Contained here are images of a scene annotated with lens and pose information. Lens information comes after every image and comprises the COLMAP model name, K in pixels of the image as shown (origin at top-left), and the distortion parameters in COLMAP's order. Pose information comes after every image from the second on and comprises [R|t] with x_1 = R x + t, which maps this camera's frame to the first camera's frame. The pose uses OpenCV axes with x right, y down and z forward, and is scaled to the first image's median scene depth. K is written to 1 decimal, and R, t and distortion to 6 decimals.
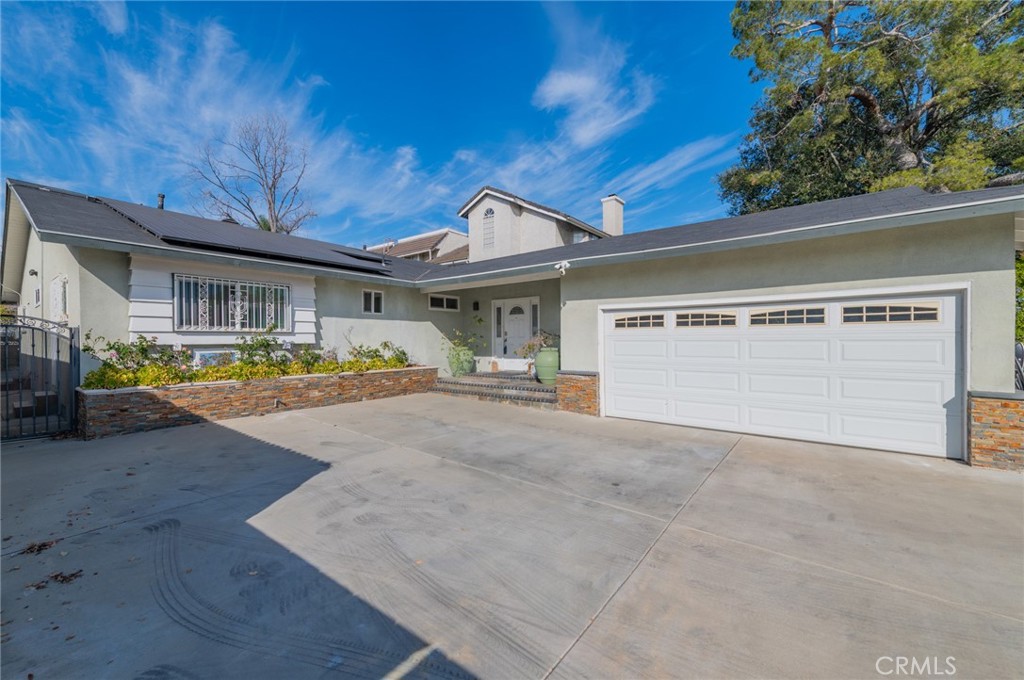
lens RADIAL K [[403.0, 0, 513.6], [0, 403.0, 342.6], [0, 0, 1]] dist [0.014317, -0.005054]
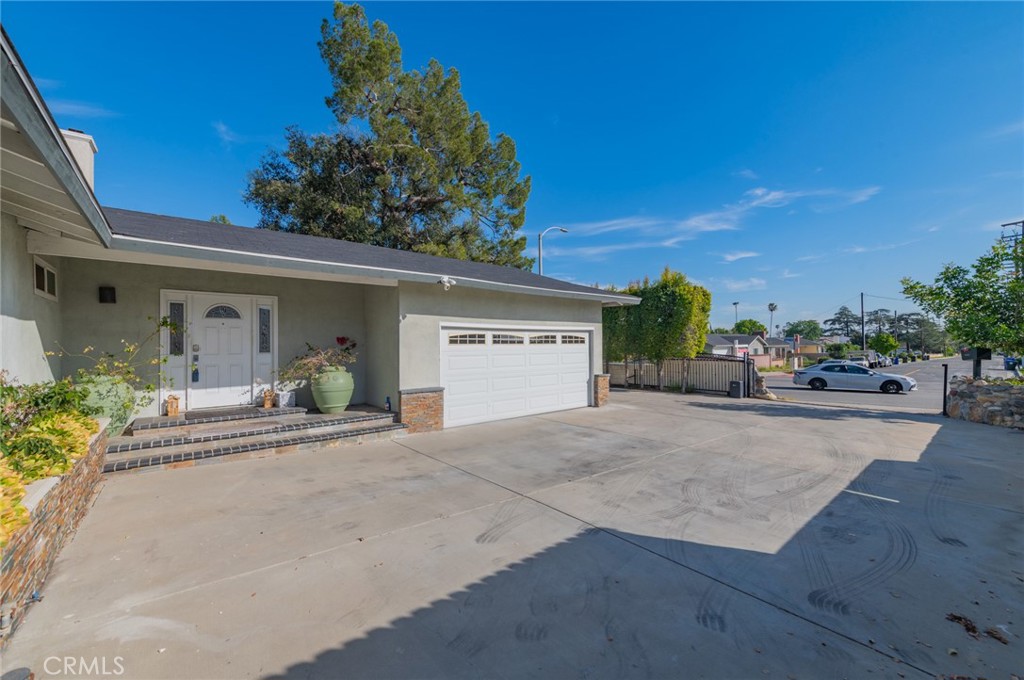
lens RADIAL K [[403.0, 0, 506.6], [0, 403.0, 347.0], [0, 0, 1]] dist [0.014317, -0.005054]
pose [[0.234888, -0.000240, 0.972022, -0.745803], [0.014726, 0.999886, -0.003312, -0.022824], [-0.971911, 0.015092, 0.234865, 0.592825]]
